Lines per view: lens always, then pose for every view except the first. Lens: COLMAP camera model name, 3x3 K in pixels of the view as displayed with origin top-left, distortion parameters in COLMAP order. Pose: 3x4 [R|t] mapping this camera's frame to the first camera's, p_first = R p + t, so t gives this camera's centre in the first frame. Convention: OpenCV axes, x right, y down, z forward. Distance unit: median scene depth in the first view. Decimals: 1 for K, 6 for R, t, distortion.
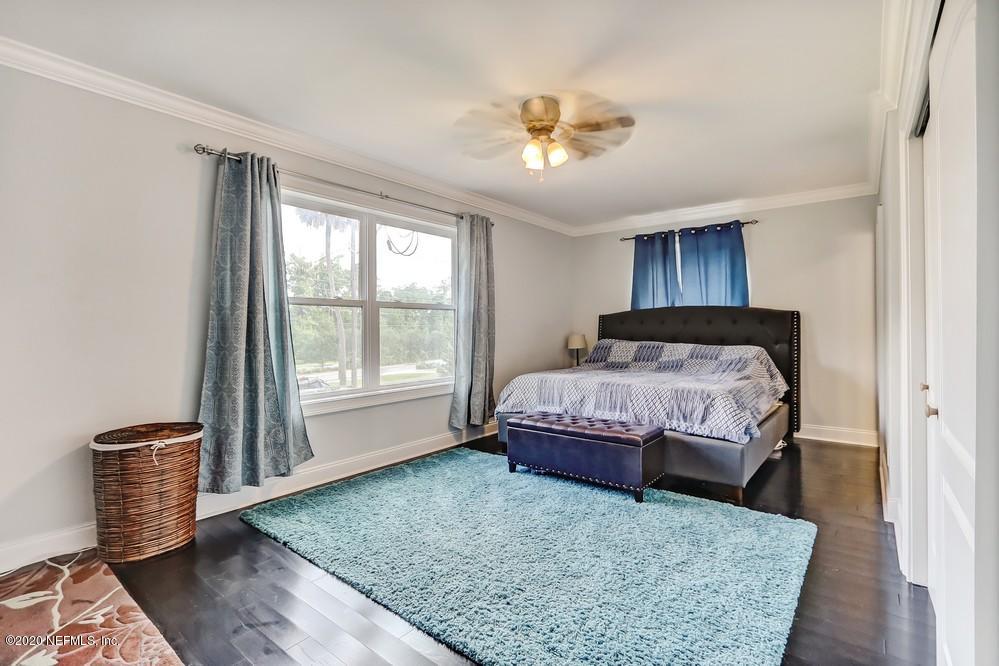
lens RADIAL K [[459.6, 0, 499.4], [0, 459.6, 327.4], [0, 0, 1]] dist [-0.009941, 0.001341]
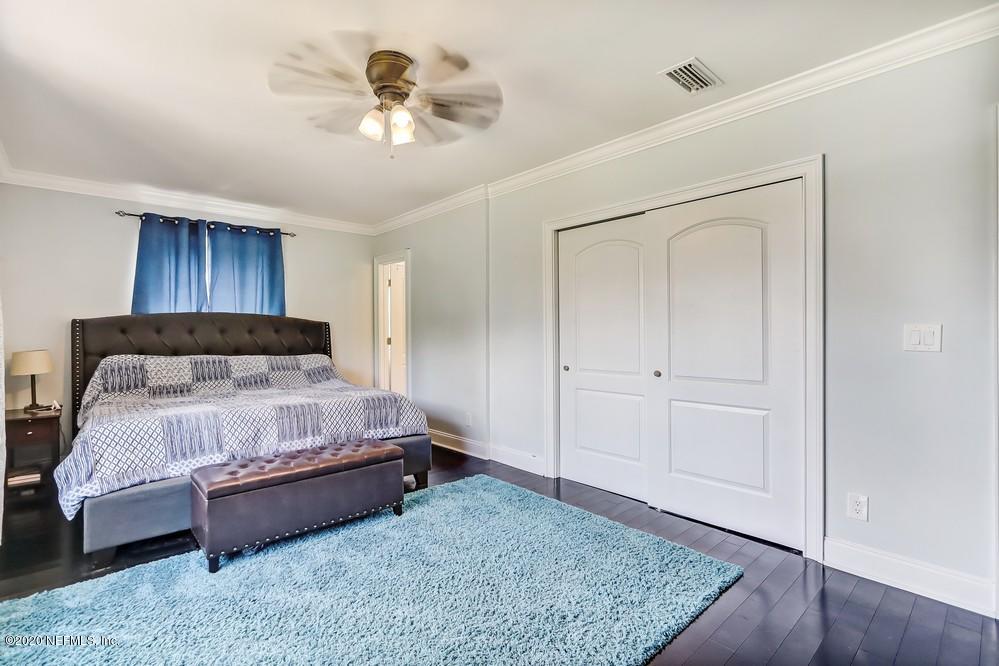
lens RADIAL K [[459.6, 0, 497.5], [0, 459.6, 333.1], [0, 0, 1]] dist [-0.009941, 0.001341]
pose [[0.183039, 0.001598, 0.983104, -0.365849], [0.005825, 0.999979, -0.002710, -0.003089], [-0.983088, 0.006223, 0.183026, 0.356096]]
